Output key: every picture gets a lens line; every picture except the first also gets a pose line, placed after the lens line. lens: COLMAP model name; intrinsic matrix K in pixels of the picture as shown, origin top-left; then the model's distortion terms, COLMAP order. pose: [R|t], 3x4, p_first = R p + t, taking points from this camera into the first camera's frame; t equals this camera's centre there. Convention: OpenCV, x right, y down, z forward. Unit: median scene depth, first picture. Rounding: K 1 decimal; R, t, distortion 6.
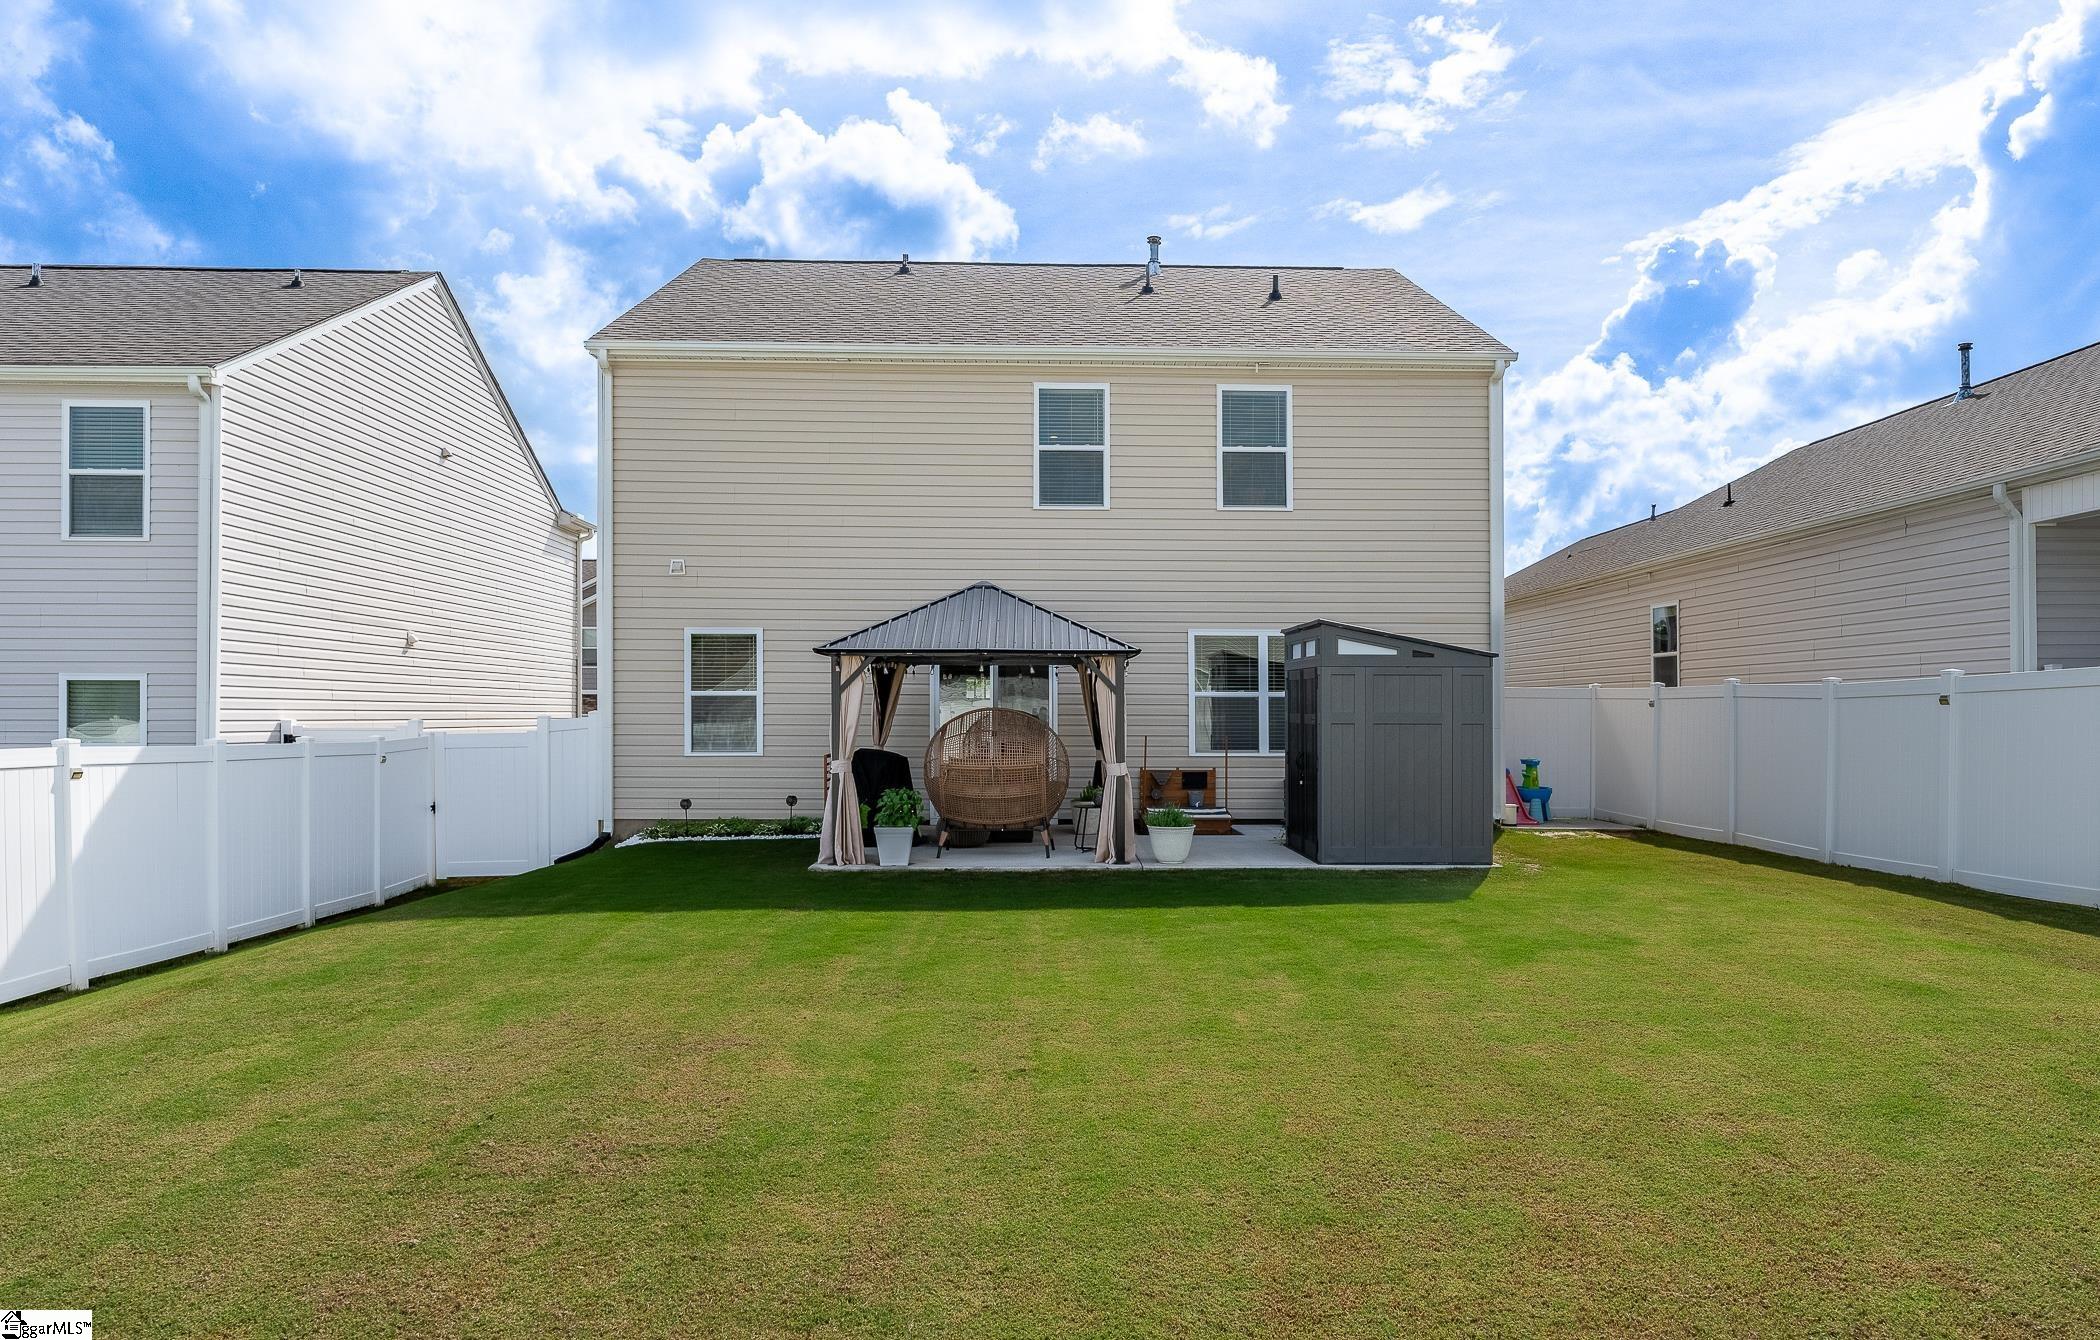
lens RADIAL K [[1343.0, 0, 1088.3], [0, 1343.0, 710.6], [0, 0, 1]] dist [0.000604, 0.000571]
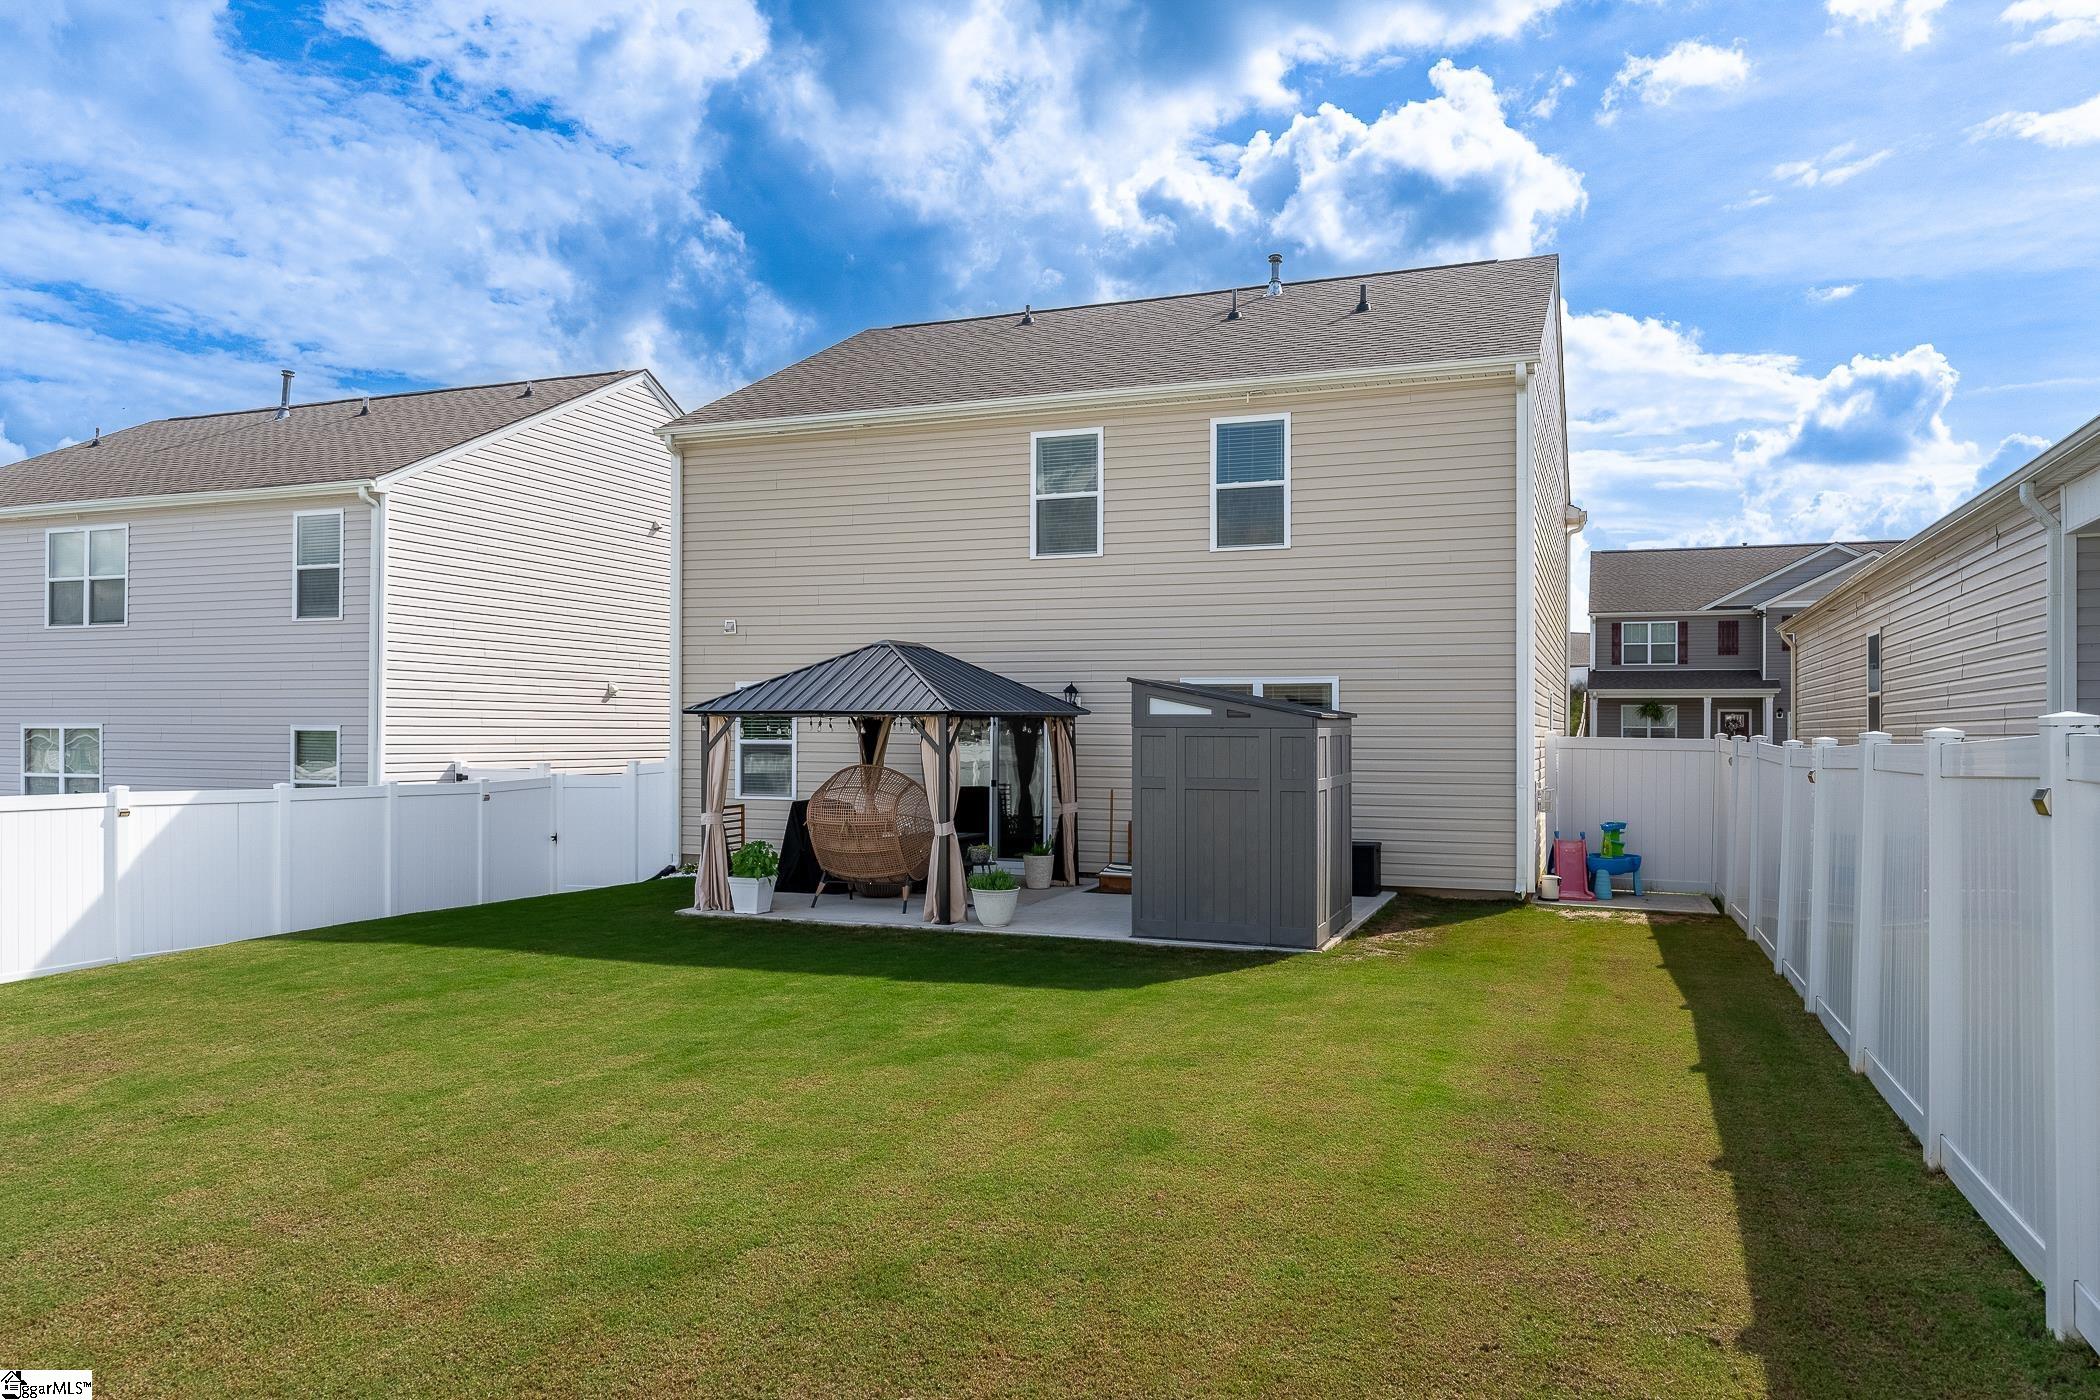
lens RADIAL K [[1422.1, 0, 1050.0], [0, 1422.1, 700.0], [0, 0, 1]] dist [0.002082, -0.000072]
pose [[0.917964, -0.004906, -0.396632, 0.394431], [-0.004131, 0.999751, -0.021928, -0.022686], [0.396641, 0.021767, 0.917716, 0.040872]]
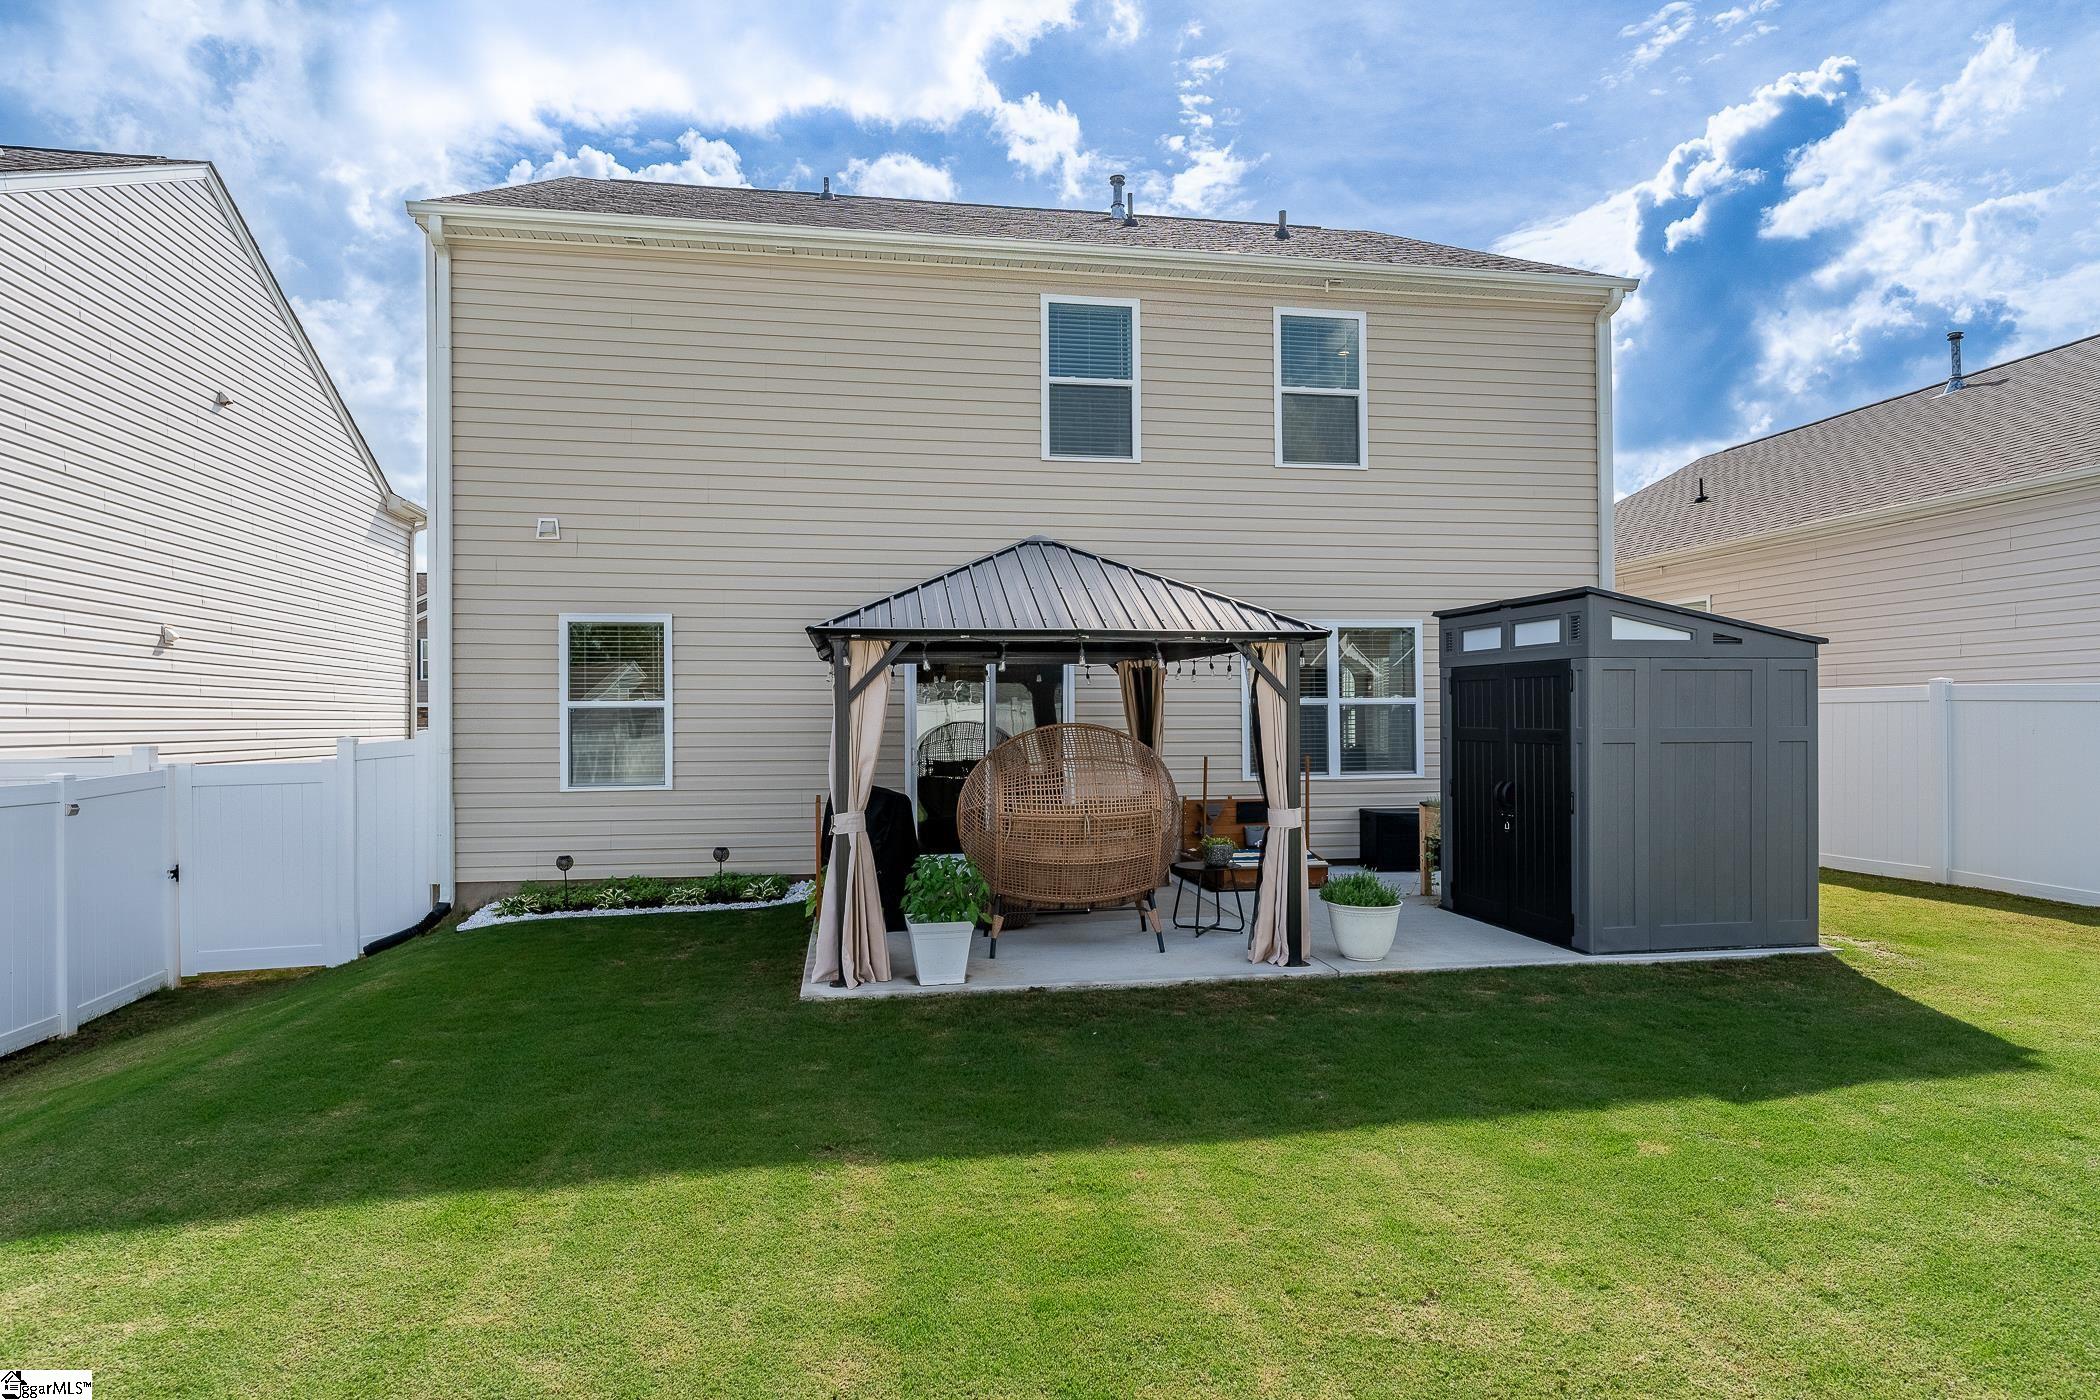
lens RADIAL K [[1167.1, 0, 1051.0], [0, 1167.1, 694.9], [0, 0, 1]] dist [0.008965, 0.002080]
pose [[0.990566, -0.004898, 0.136947, -0.128748], [0.007610, 0.999785, -0.019287, -0.003986], [-0.136823, 0.020147, 0.990391, 0.350971]]
